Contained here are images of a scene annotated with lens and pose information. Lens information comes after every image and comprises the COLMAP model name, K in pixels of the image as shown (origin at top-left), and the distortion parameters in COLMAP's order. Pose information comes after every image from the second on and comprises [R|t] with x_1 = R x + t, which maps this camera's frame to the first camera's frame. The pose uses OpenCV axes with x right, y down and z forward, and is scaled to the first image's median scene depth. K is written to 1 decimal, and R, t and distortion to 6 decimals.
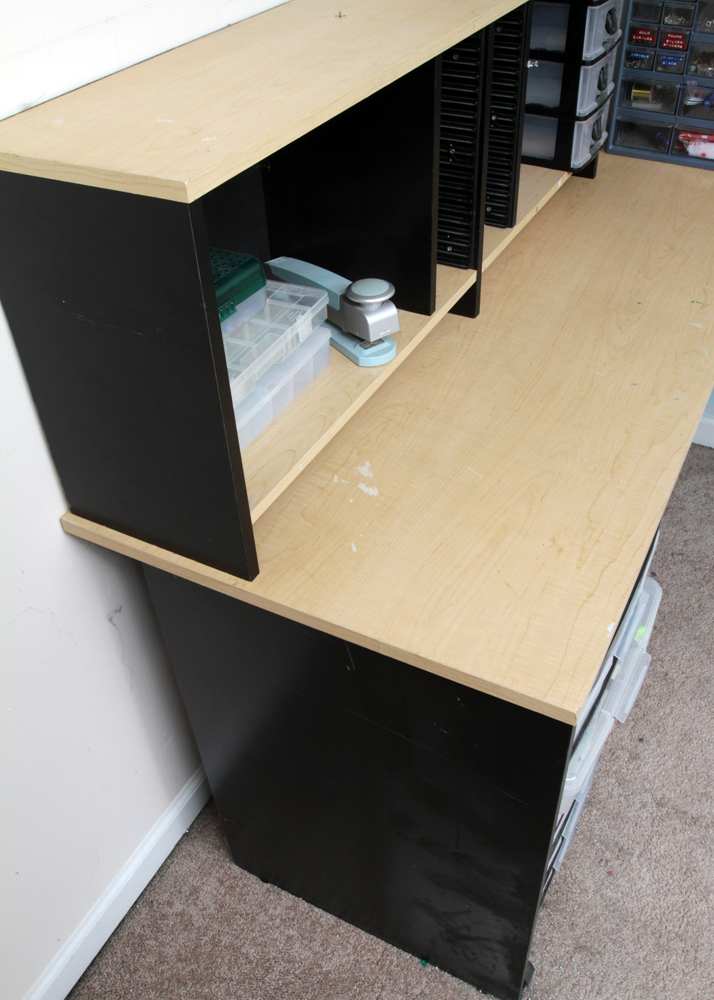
lens RADIAL K [[907.7, 0, 359.9], [0, 907.7, 502.9], [0, 0, 1]] dist [-0.017848, -0.002424]
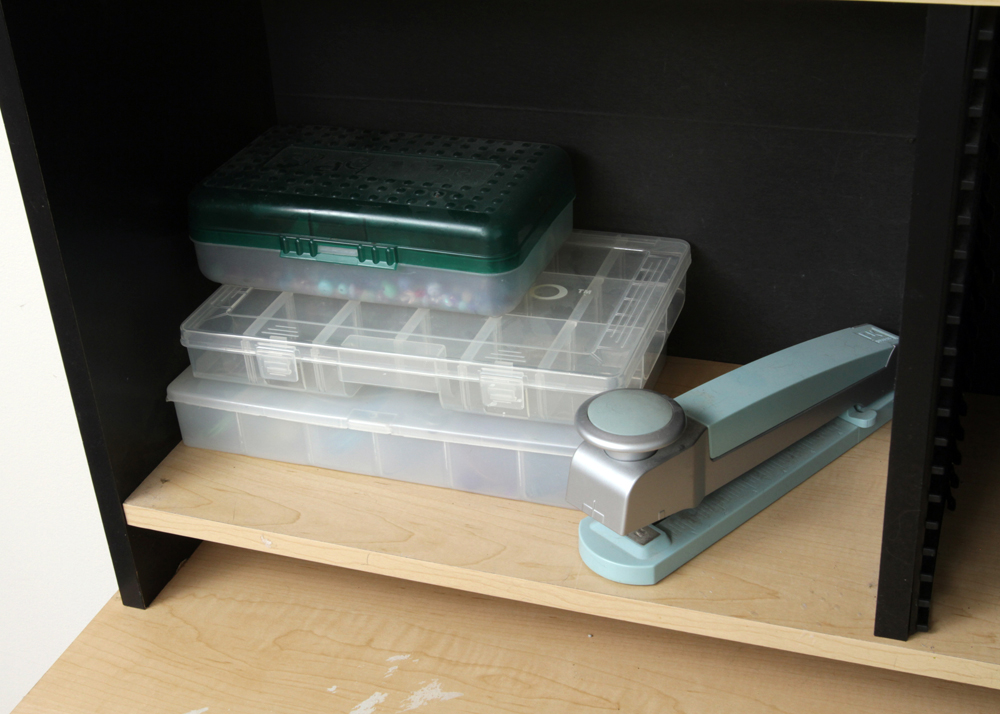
lens RADIAL K [[1467.9, 0, 500.4], [0, 1467.9, 356.6], [0, 0, 1]] dist [-0.019080, 0.000000]
pose [[0.149143, 0.523441, -0.838907, 0.572894], [-0.605840, 0.718878, 0.340840, -0.455049], [0.781482, 0.457409, 0.424337, 0.623076]]
